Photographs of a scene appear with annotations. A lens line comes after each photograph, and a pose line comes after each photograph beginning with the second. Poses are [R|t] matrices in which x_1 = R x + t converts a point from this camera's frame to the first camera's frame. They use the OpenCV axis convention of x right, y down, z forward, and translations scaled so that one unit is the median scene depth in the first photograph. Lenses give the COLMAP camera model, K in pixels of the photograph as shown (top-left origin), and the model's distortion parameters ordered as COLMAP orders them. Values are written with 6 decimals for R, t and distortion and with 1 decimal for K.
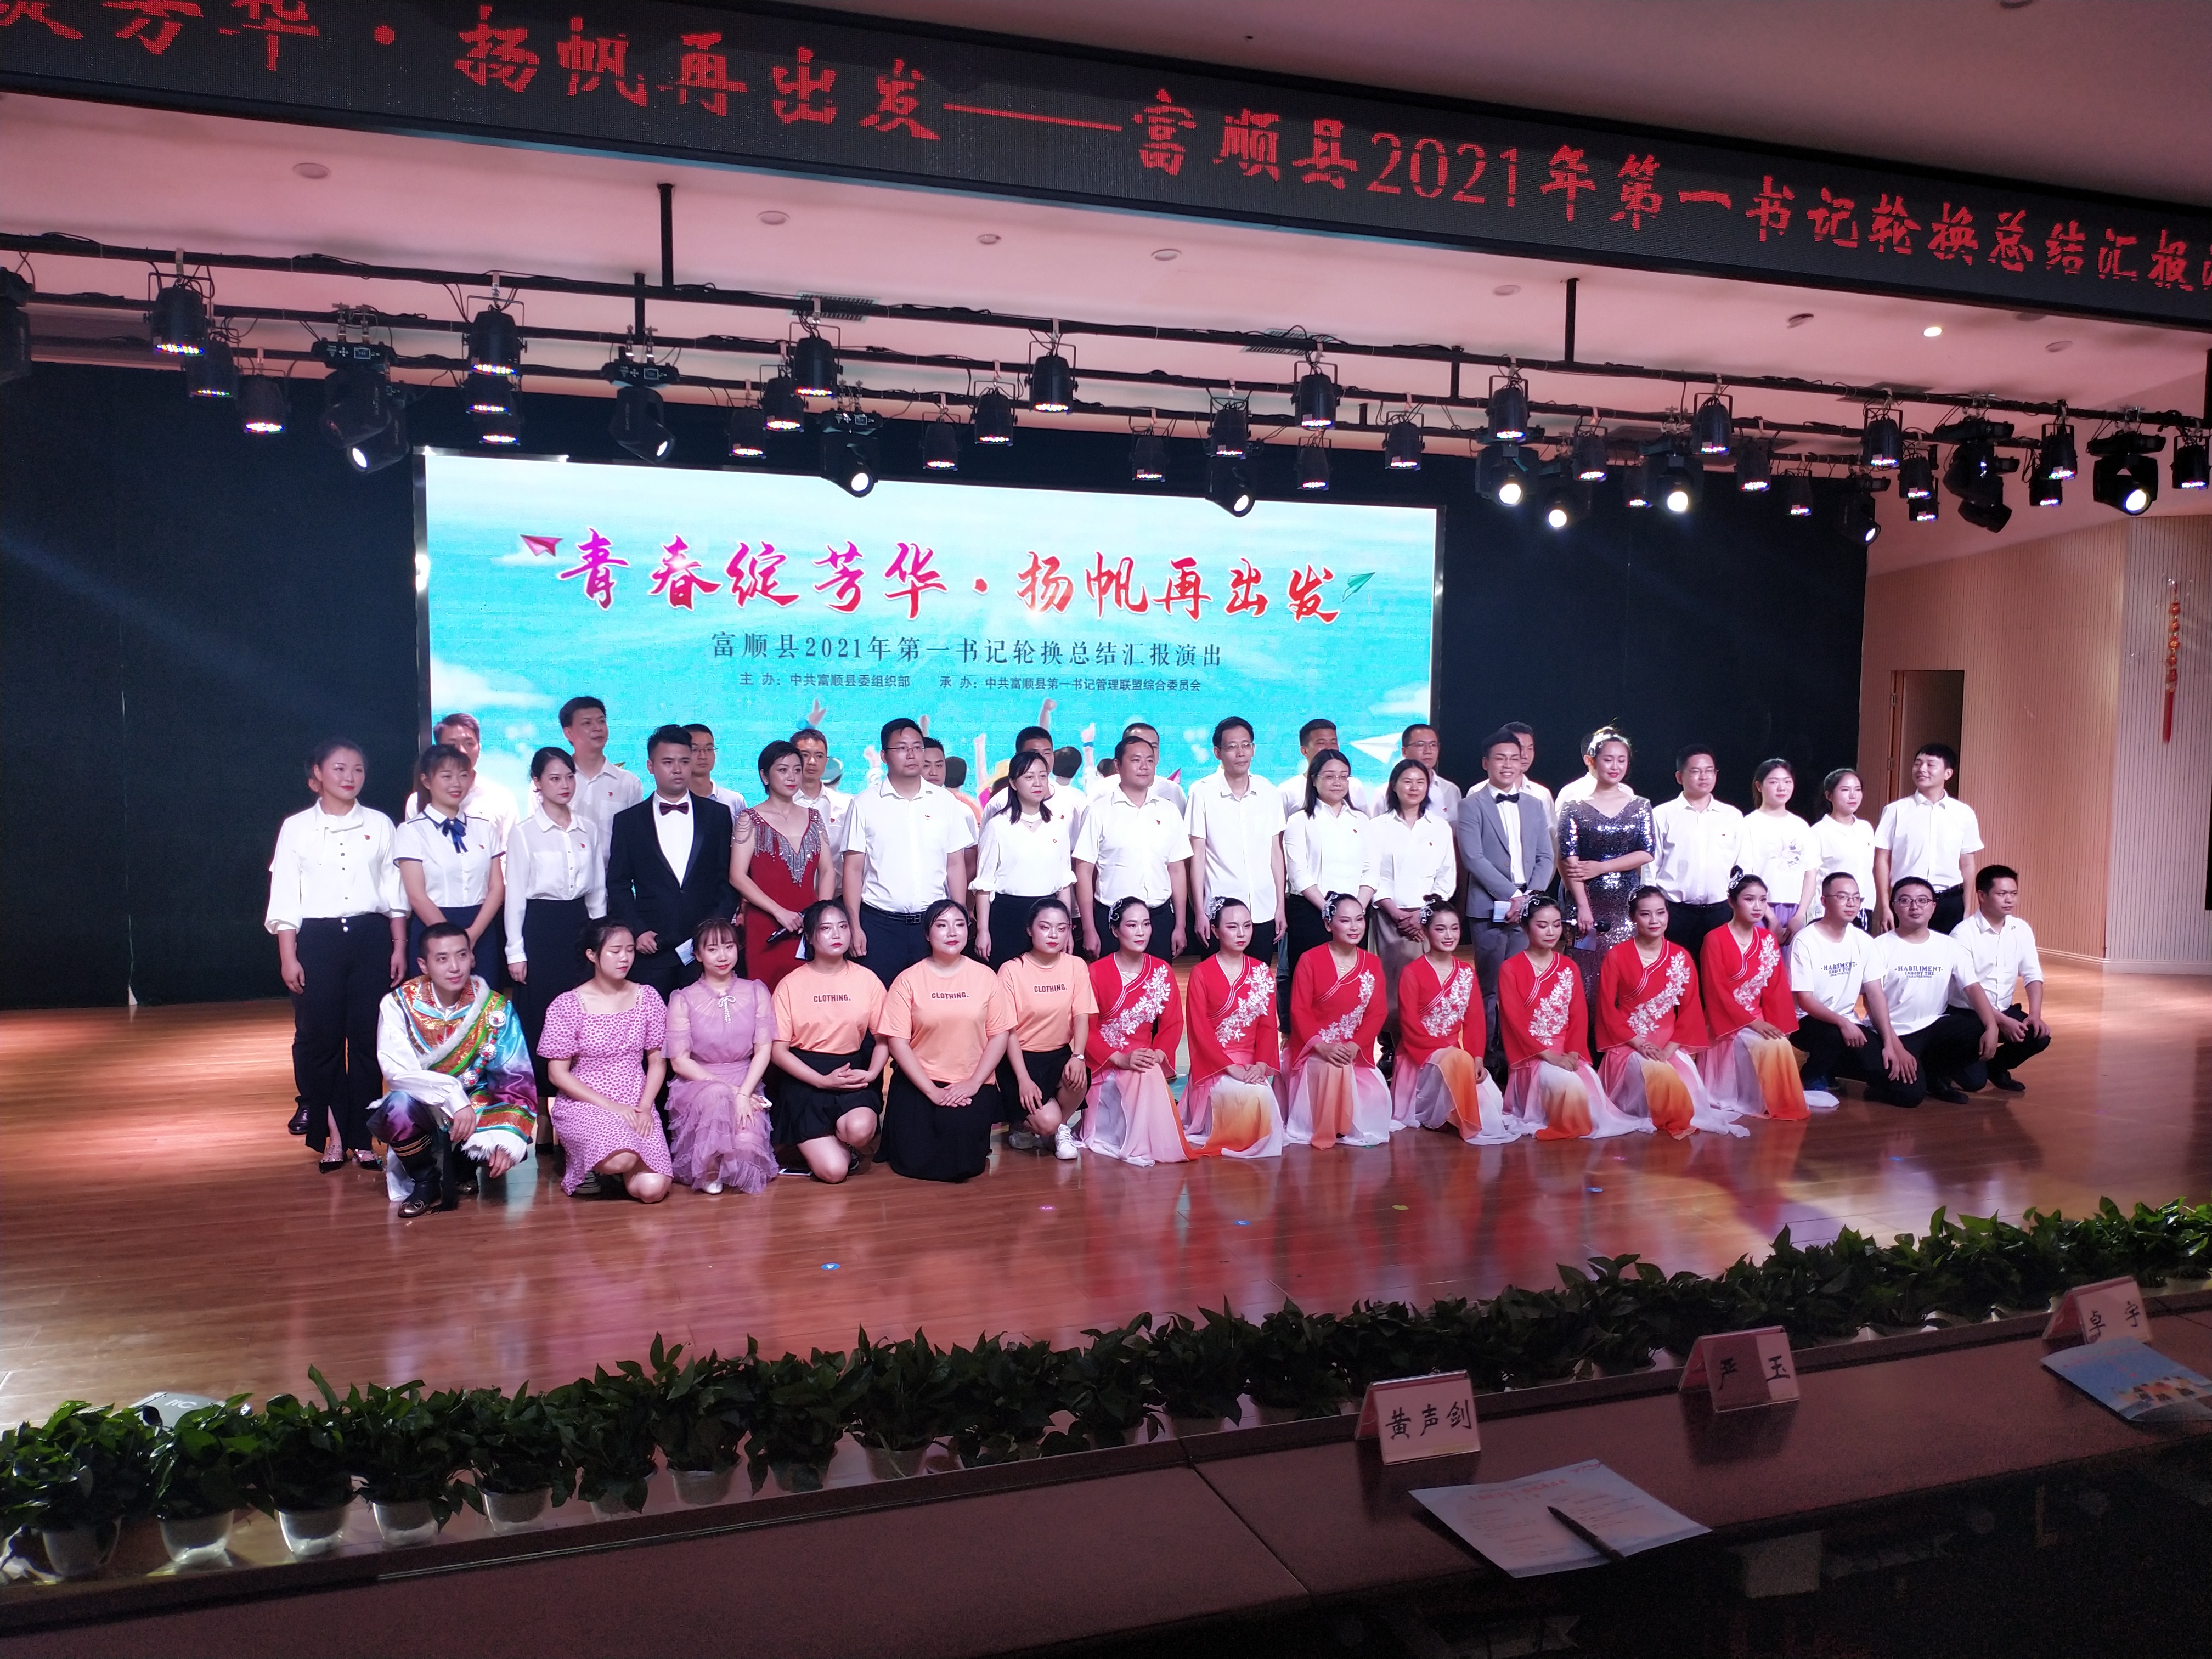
lens RADIAL K [[1760.3, 0, 1123.4], [0, 1760.3, 836.2], [0, 0, 1]] dist [0.030637, -0.043581]
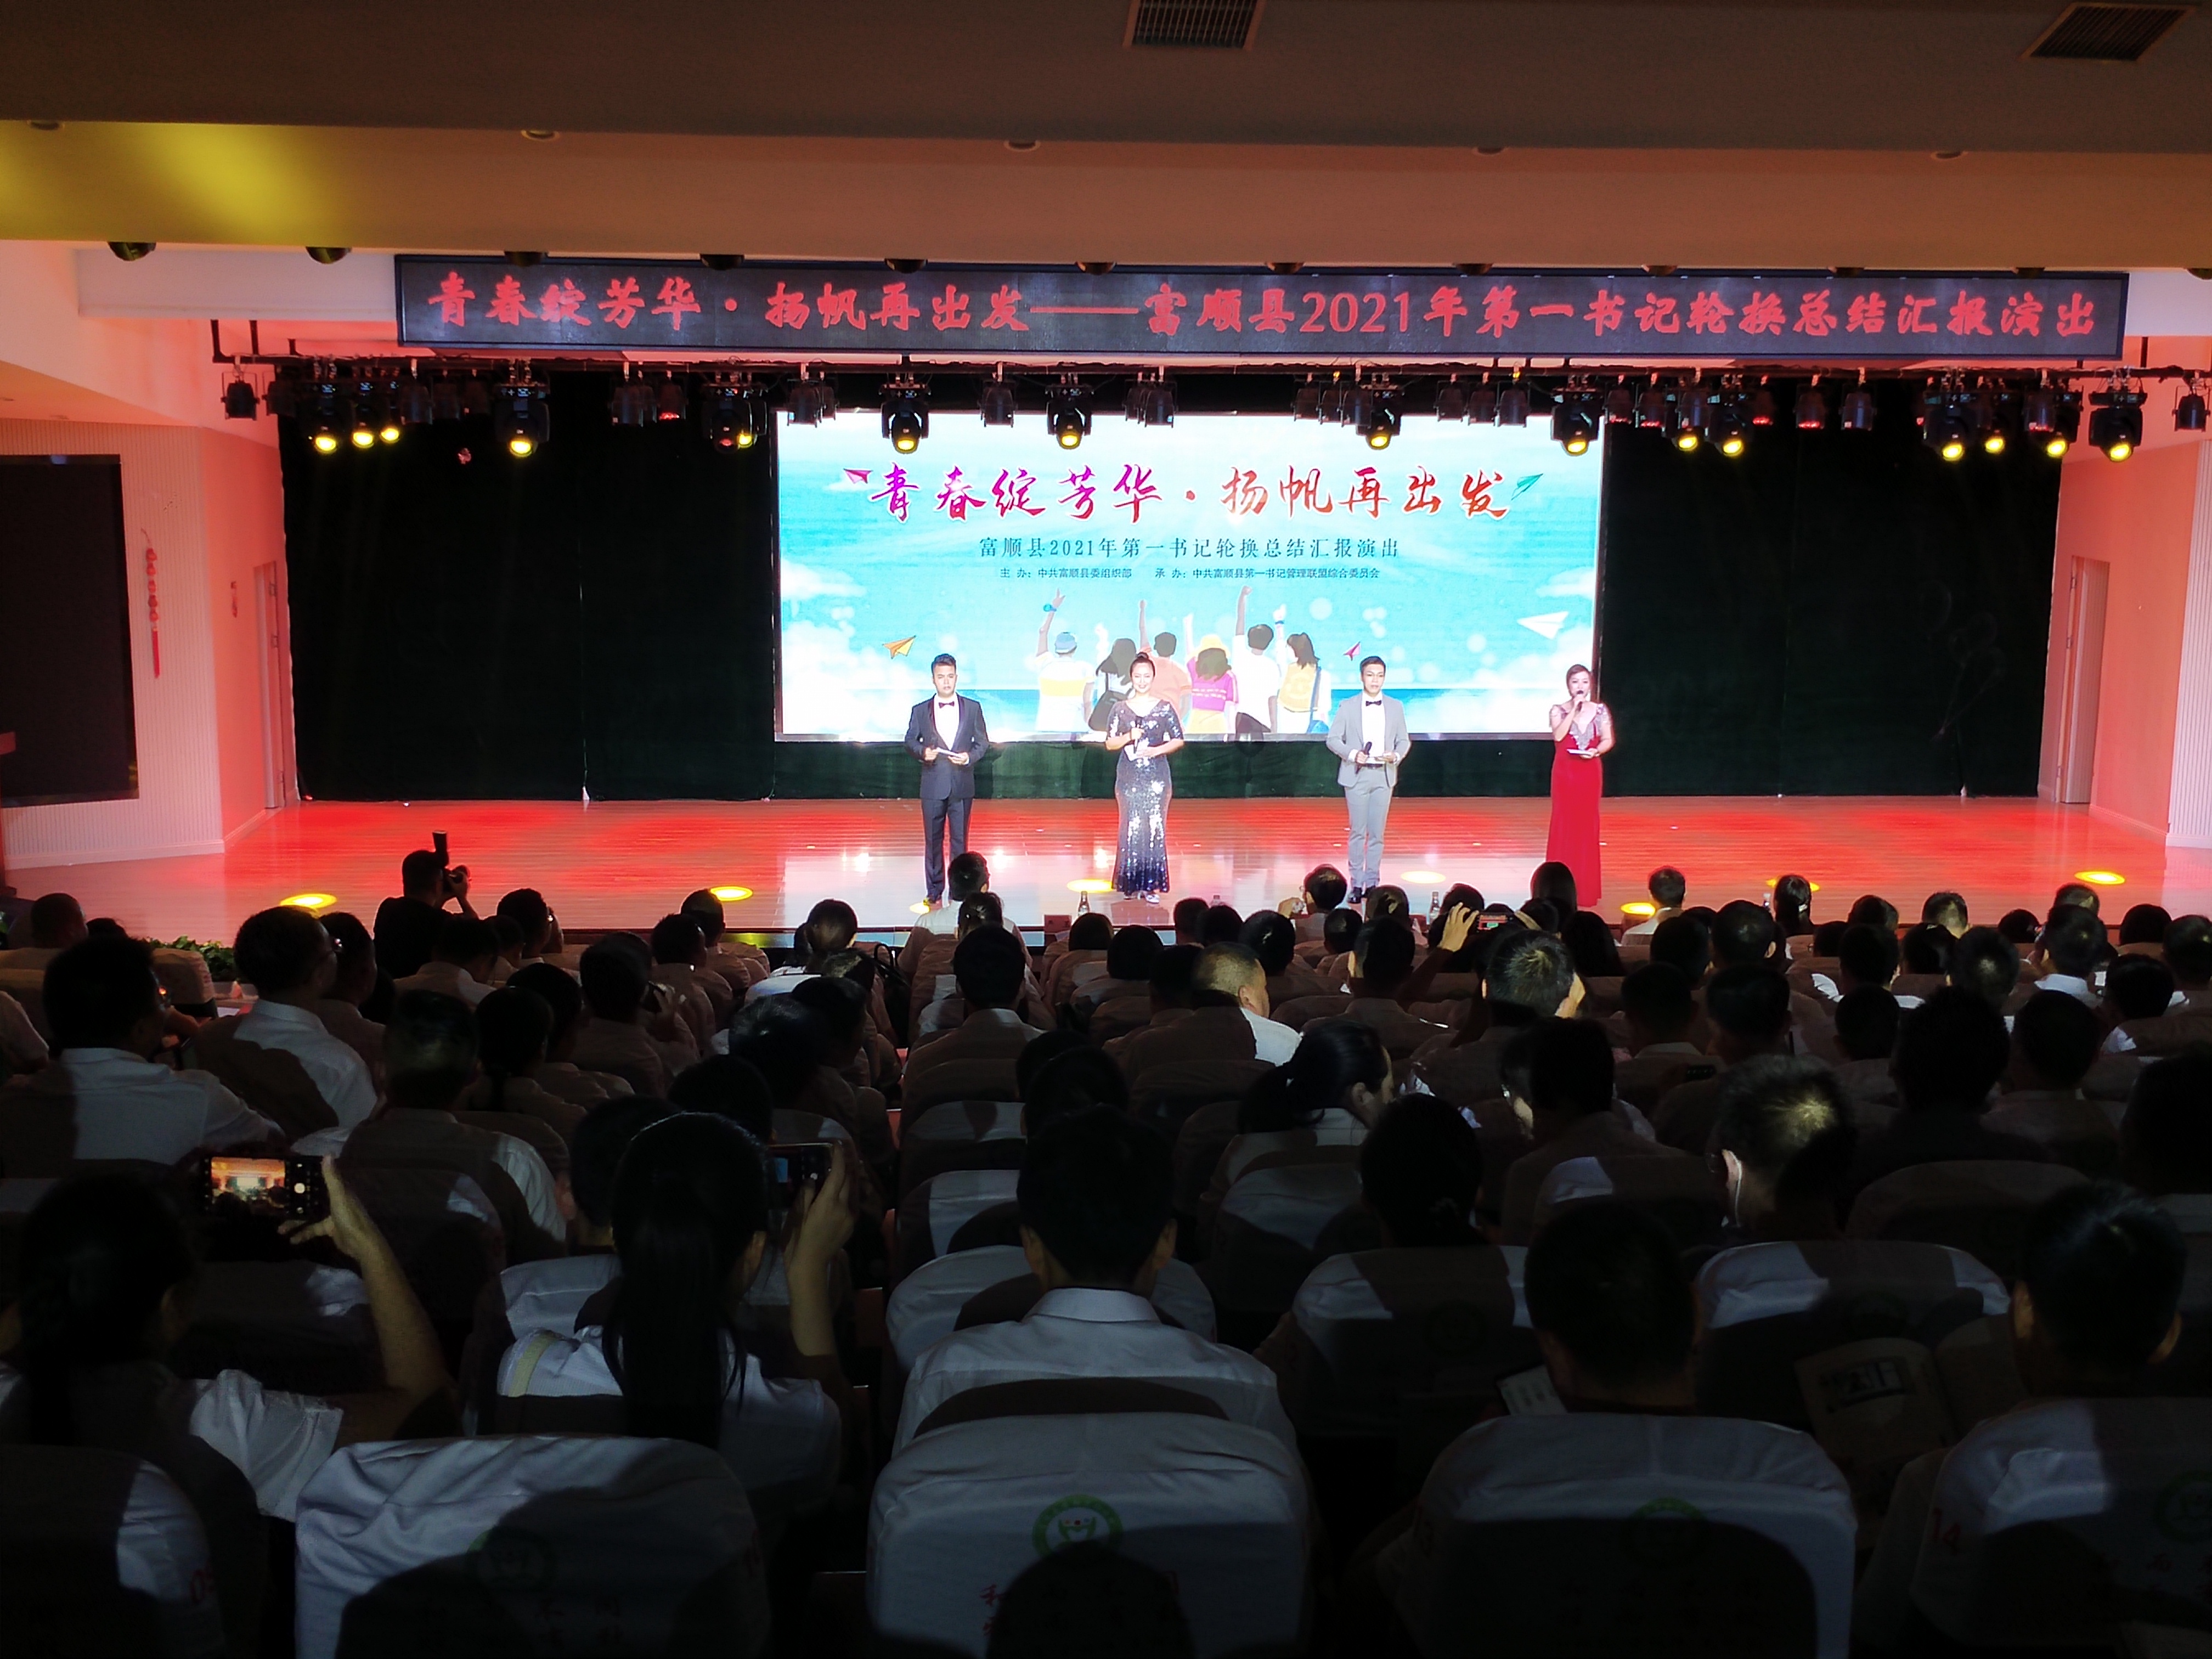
lens RADIAL K [[2738.5, 0, 1103.3], [0, 2738.5, 830.7], [0, 0, 1]] dist [0.121811, 0.000000]
pose [[0.956634, 0.047337, -0.287421, 0.592563], [-0.019809, 0.994995, 0.097940, -0.130265], [0.290619, -0.088000, 0.952784, -1.234525]]
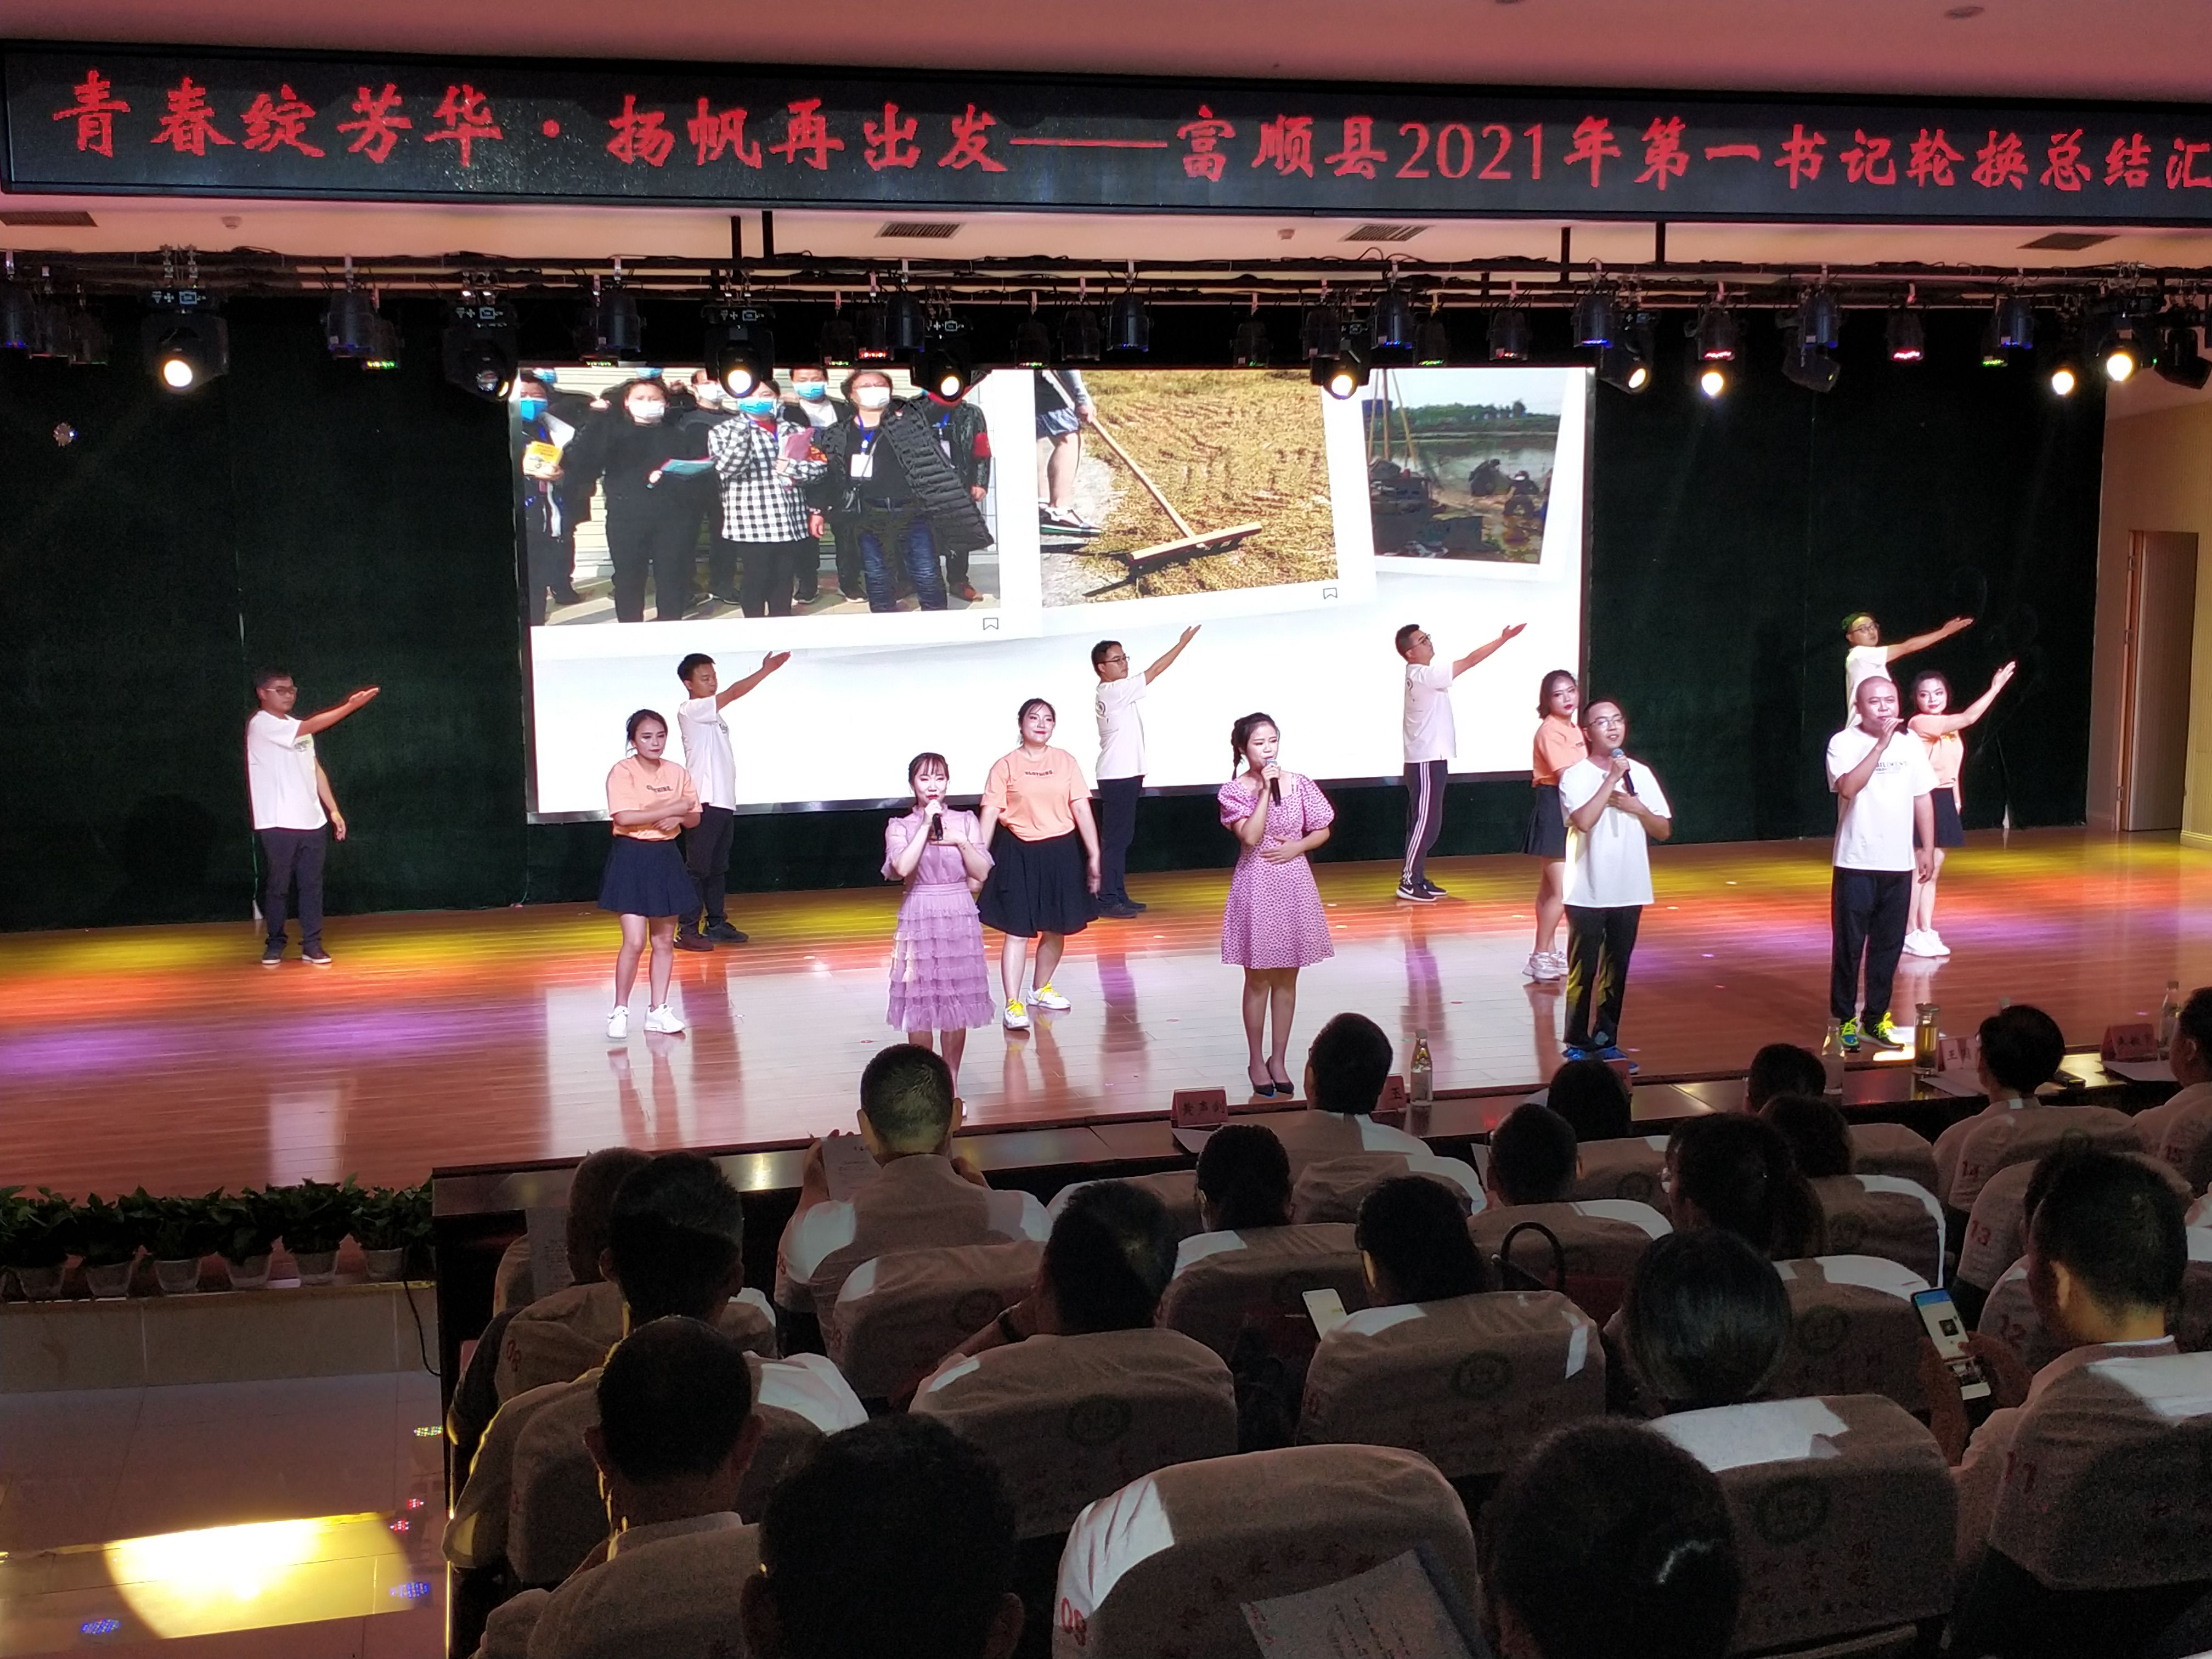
lens RADIAL K [[2762.7, 0, 1166.5], [0, 2762.7, 859.9], [0, 0, 1]] dist [0.056270, 0.000000]
pose [[0.996613, -0.005437, -0.082059, 0.113188], [0.011593, 0.997136, 0.074731, -0.060429], [0.081418, -0.075429, 0.993822, -0.640572]]
